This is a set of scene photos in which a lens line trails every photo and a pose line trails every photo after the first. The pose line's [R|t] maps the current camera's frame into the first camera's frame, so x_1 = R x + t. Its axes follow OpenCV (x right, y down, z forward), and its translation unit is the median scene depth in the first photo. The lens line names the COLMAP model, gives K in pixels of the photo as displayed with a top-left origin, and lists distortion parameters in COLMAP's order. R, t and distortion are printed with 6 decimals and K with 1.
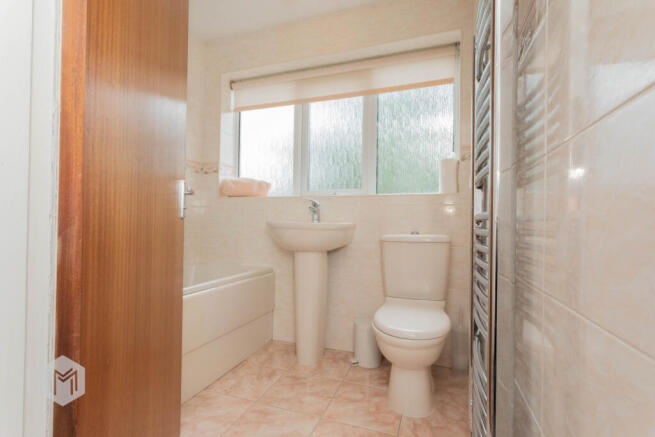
lens RADIAL K [[315.0, 0, 327.5], [0, 315.0, 218.5], [0, 0, 1]] dist [-0.002434, -0.000934]
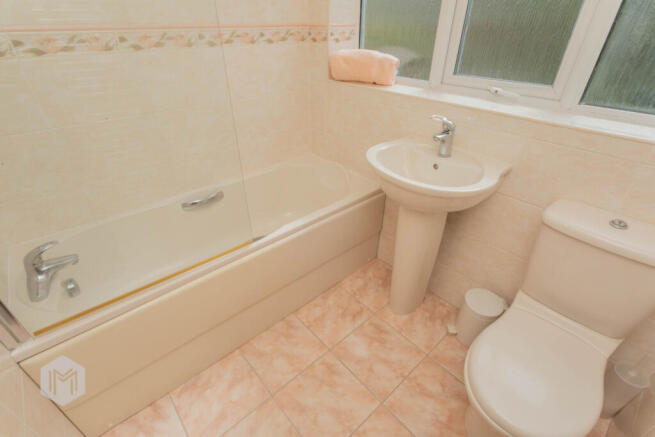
lens RADIAL K [[315.0, 0, 327.5], [0, 315.0, 218.5], [0, 0, 1]] dist [-0.002434, -0.000934]
pose [[0.873716, 0.251429, -0.416418, 0.073786], [0.023039, 0.833709, 0.551724, -0.294414], [0.485890, -0.491644, 0.722632, 0.410948]]
